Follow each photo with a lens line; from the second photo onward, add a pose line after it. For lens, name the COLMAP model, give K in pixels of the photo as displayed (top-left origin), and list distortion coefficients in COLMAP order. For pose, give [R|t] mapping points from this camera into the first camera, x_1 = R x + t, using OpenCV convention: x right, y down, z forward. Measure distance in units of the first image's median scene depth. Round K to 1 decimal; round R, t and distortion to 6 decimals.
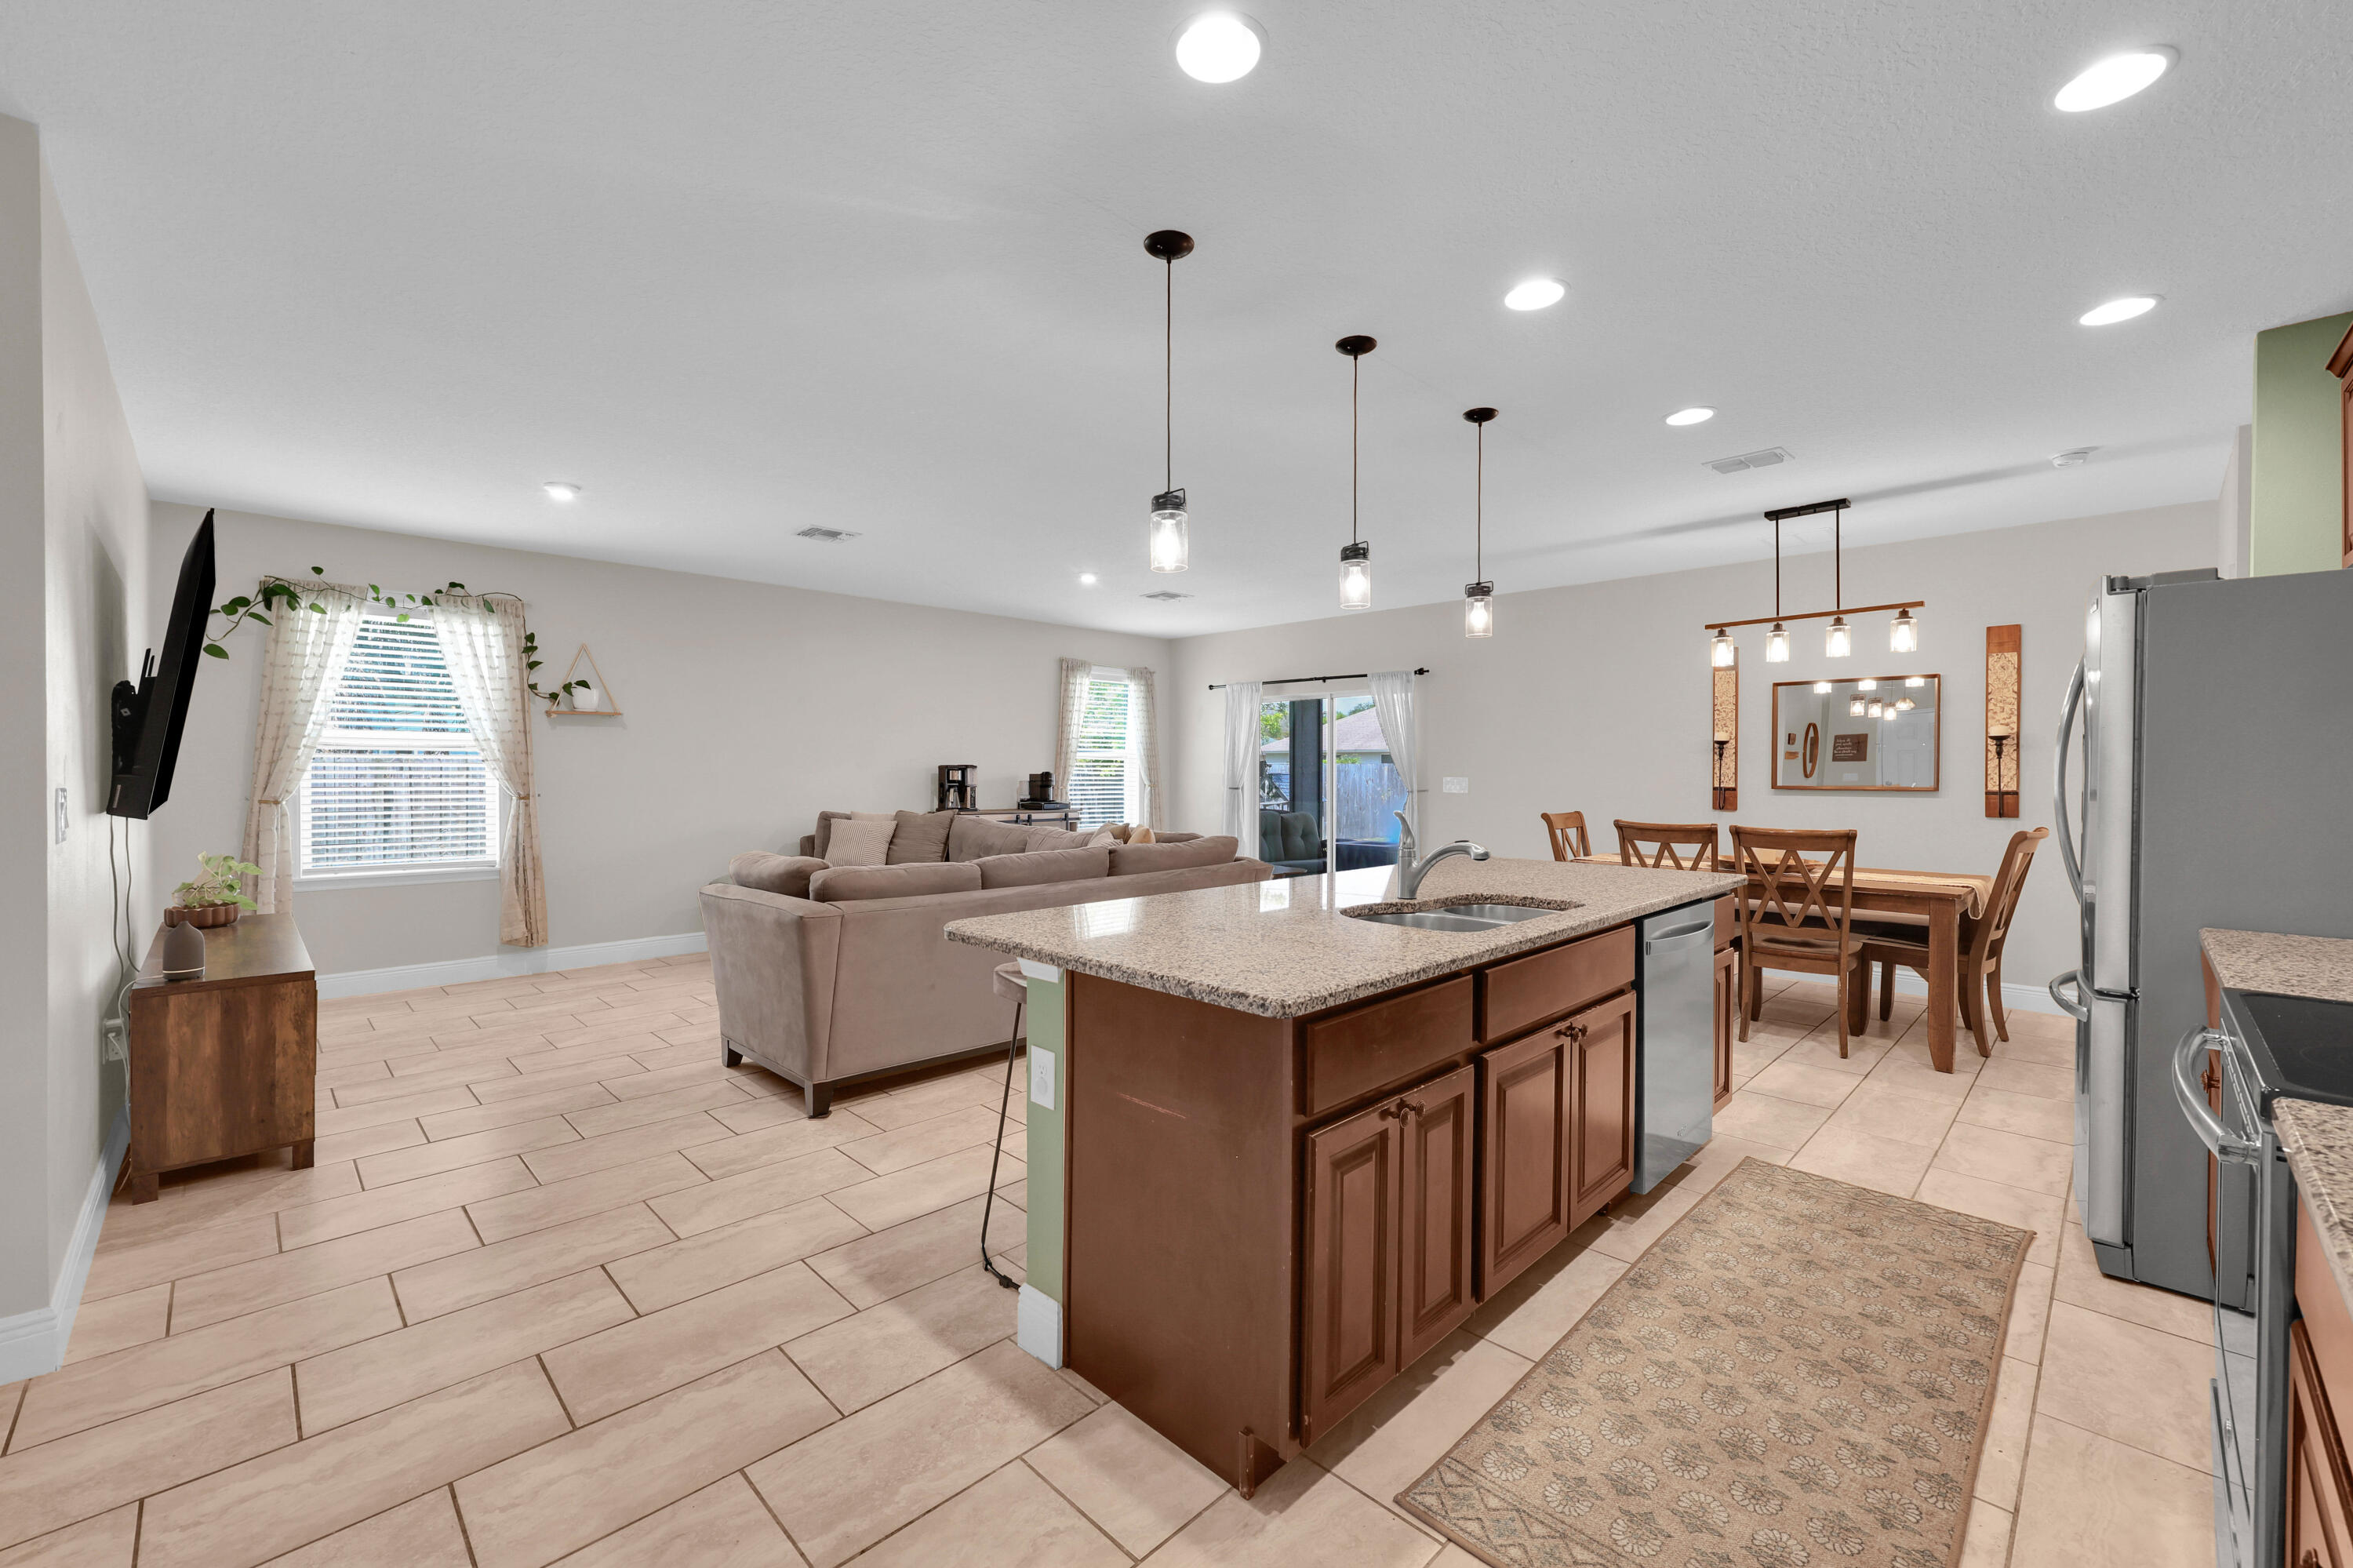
lens RADIAL K [[952.9, 0, 1181.7], [0, 952.9, 778.5], [0, 0, 1]] dist [0.001570, 0.000456]
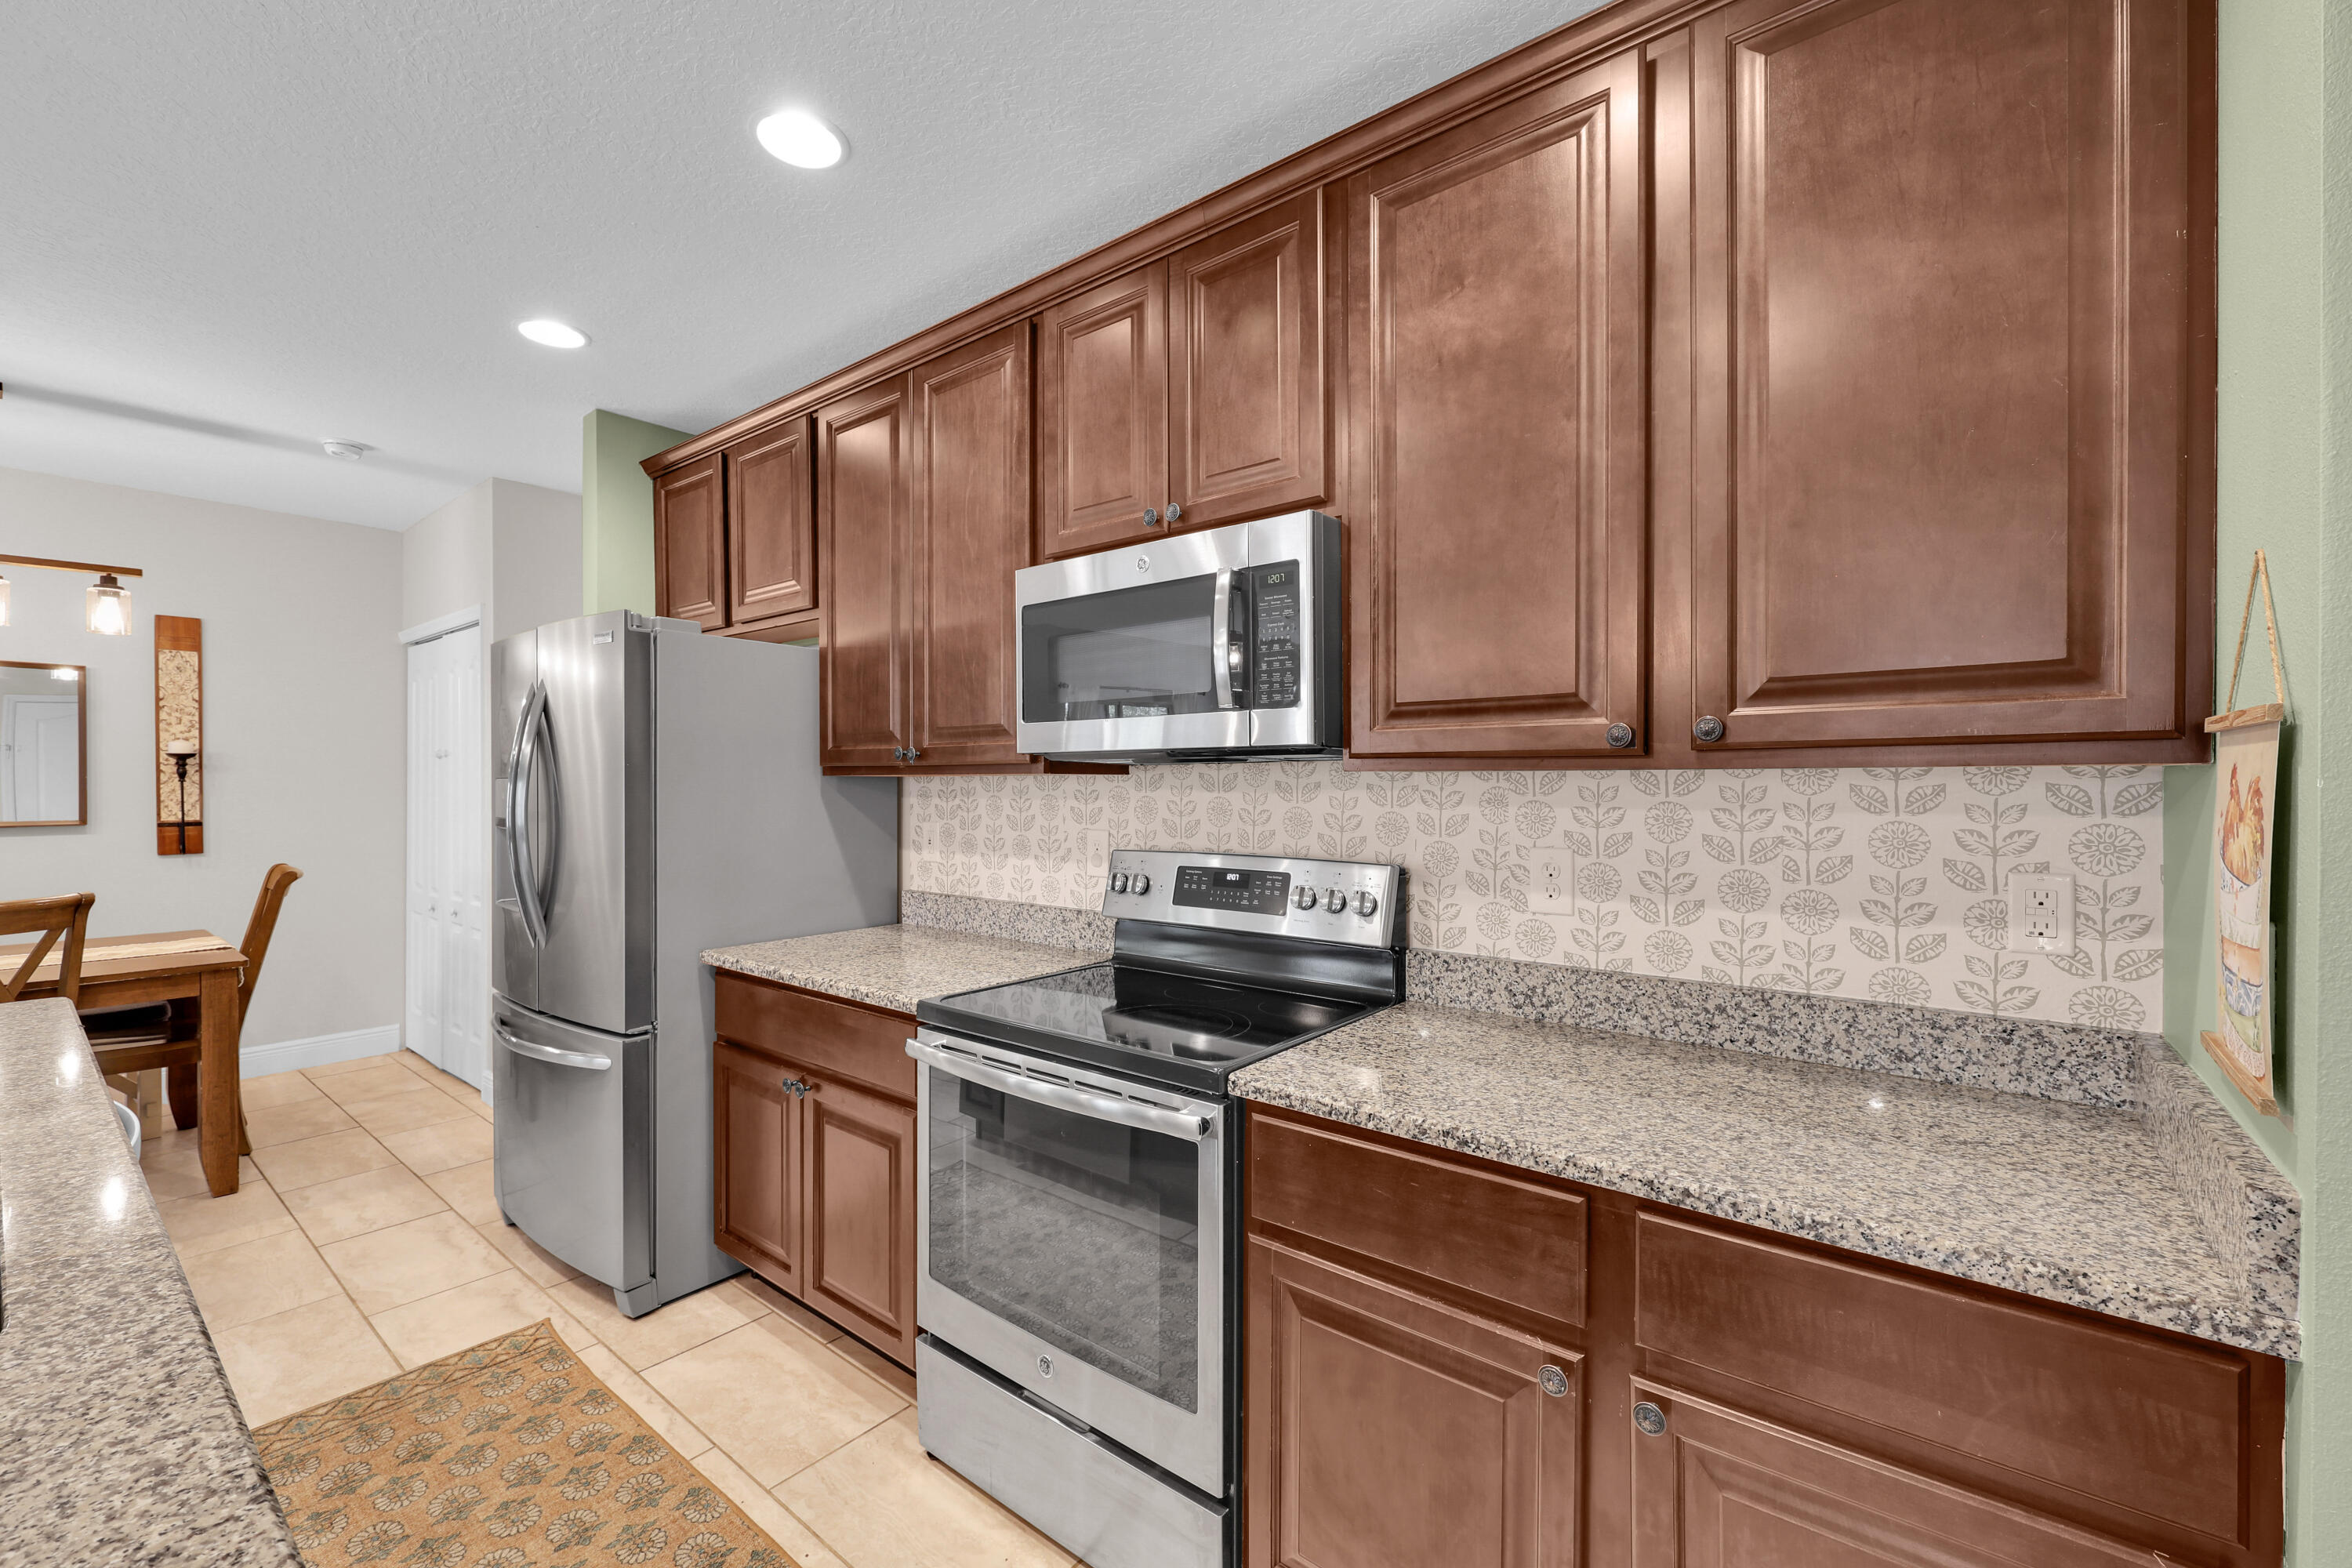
lens RADIAL K [[948.8, 0, 1172.8], [0, 948.8, 791.4], [0, 0, 1]] dist [0.001449, 0.000316]
pose [[-0.109824, -0.013050, 0.993865, -0.031782], [0.008008, 0.999870, 0.014014, -0.017009], [-0.993919, 0.009498, -0.109705, 0.254865]]
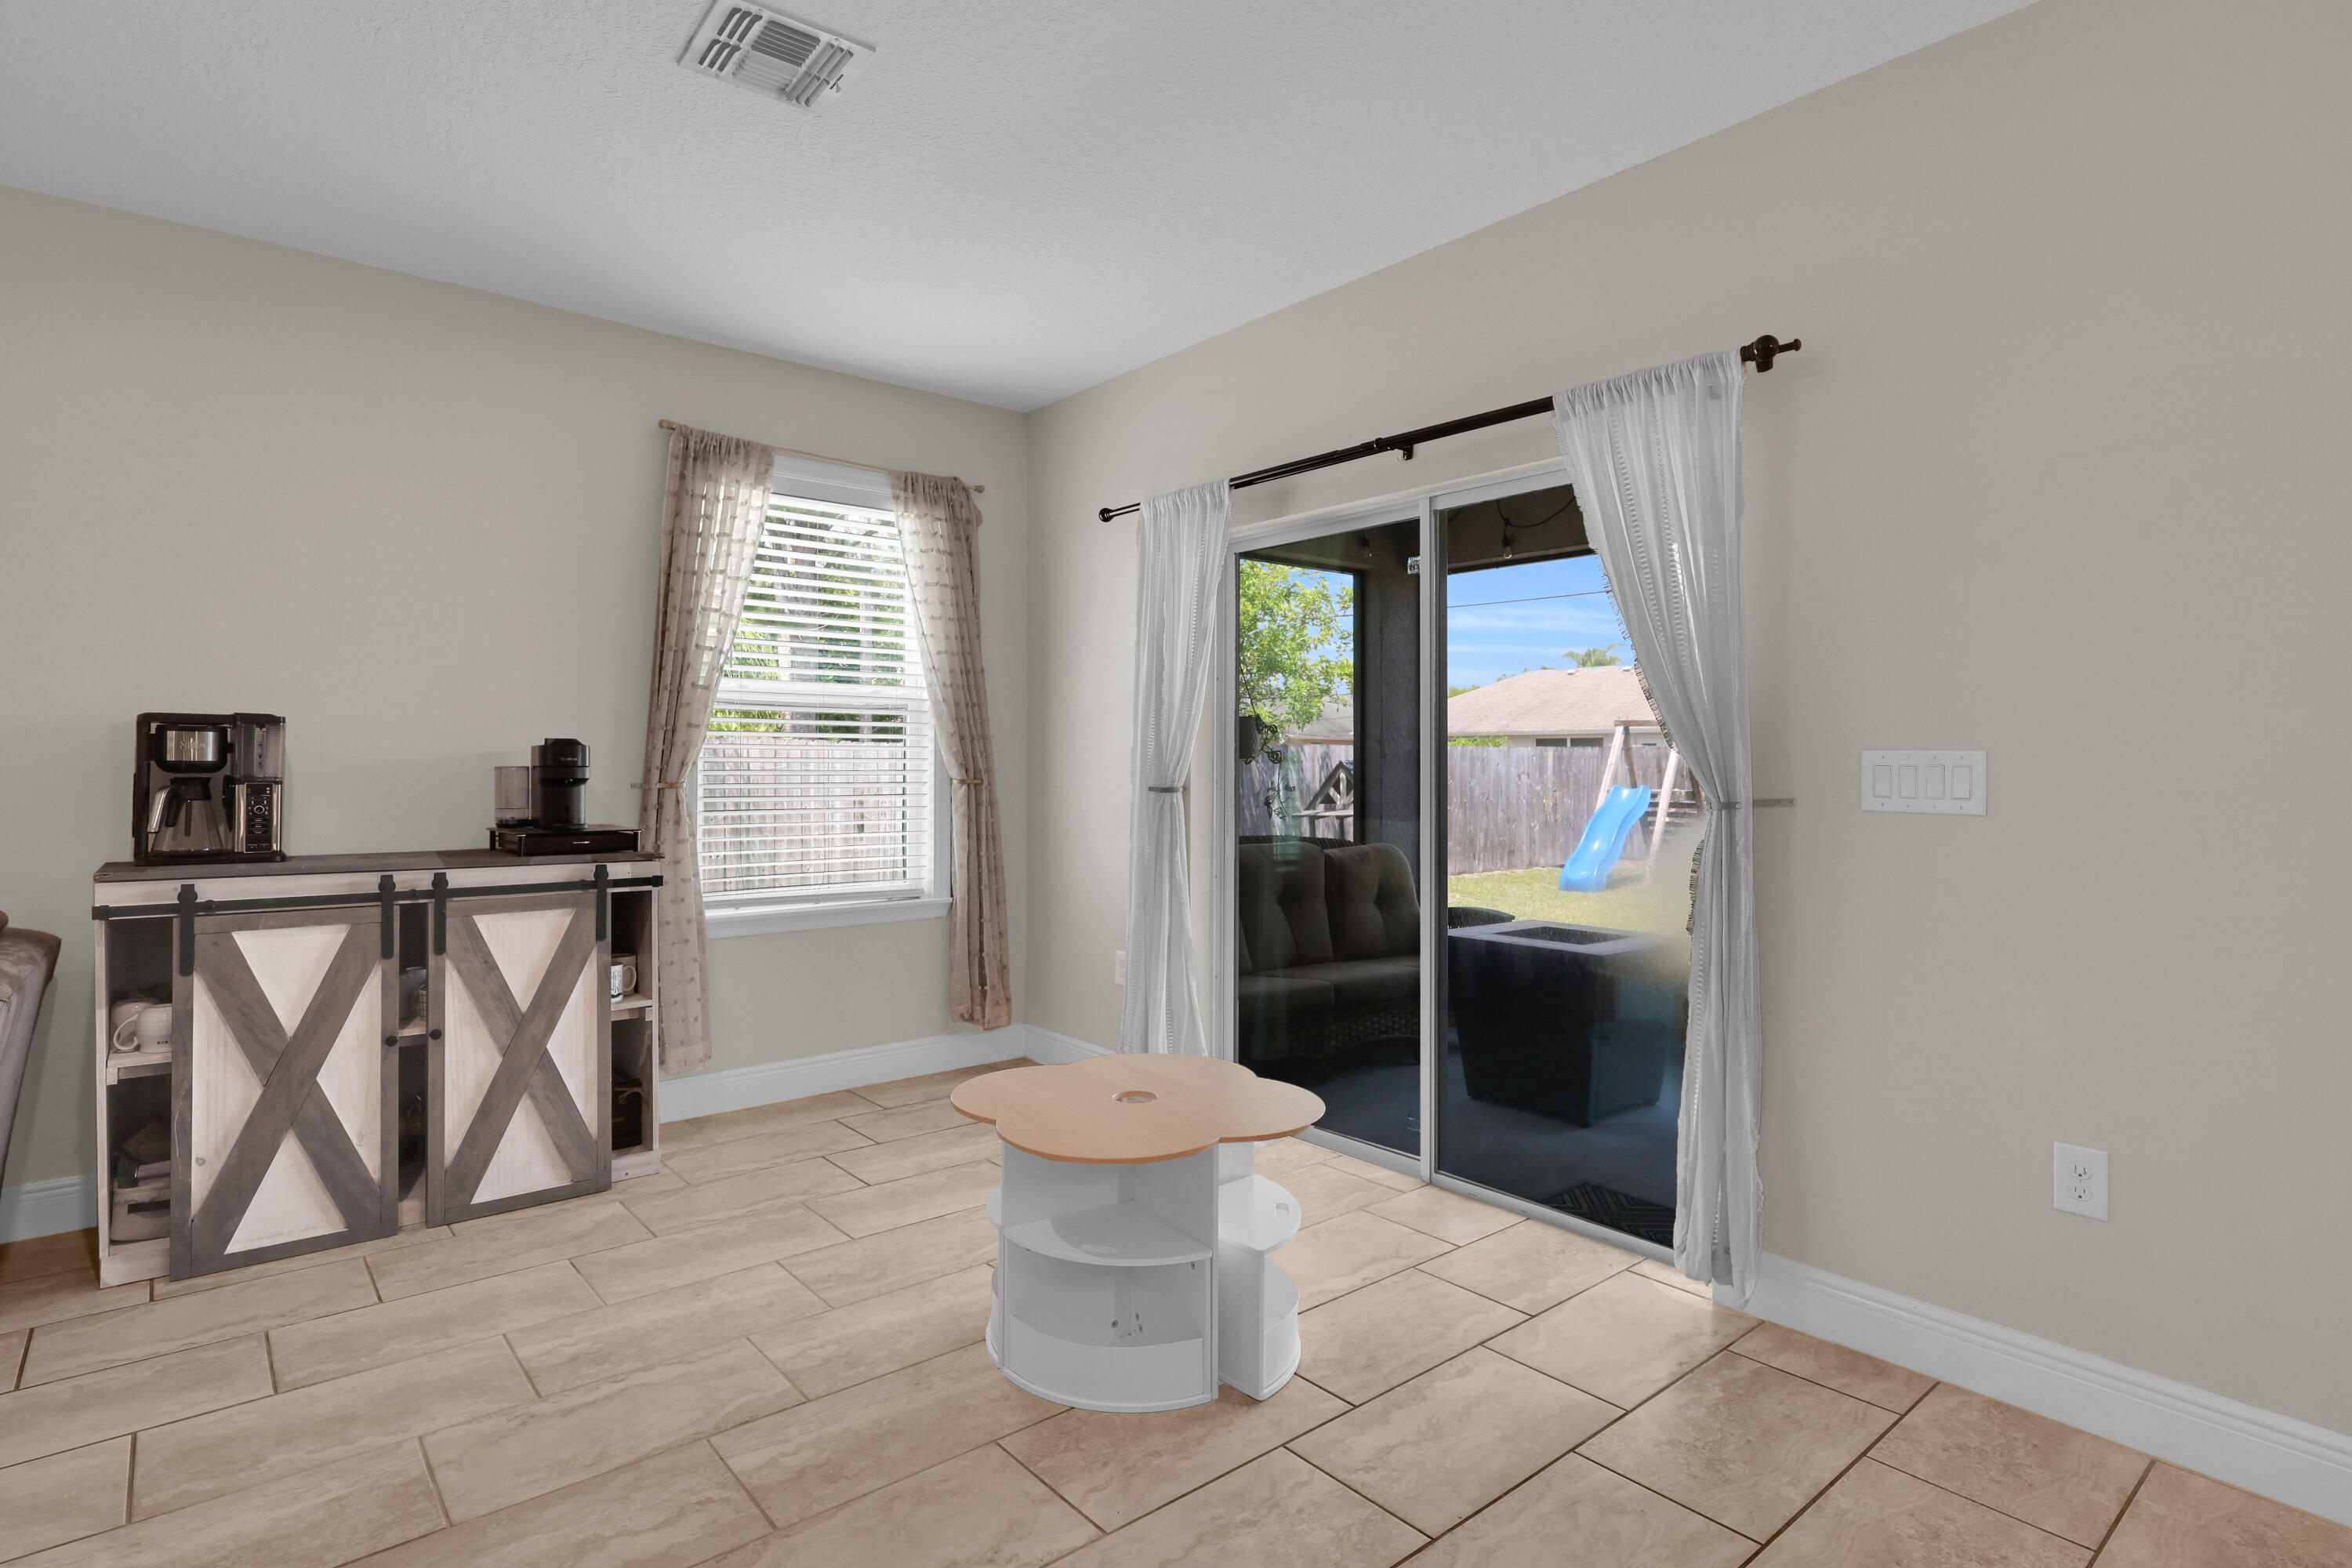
lens RADIAL K [[1188.8, 0, 1165.0], [0, 1188.8, 756.7], [0, 0, 1]] dist [0.000336, 0.000244]
pose [[0.995717, 0.000922, -0.092448, 0.171415], [-0.002174, 0.999907, -0.013443, 0.007218], [0.092427, 0.013586, 0.995627, 0.973913]]
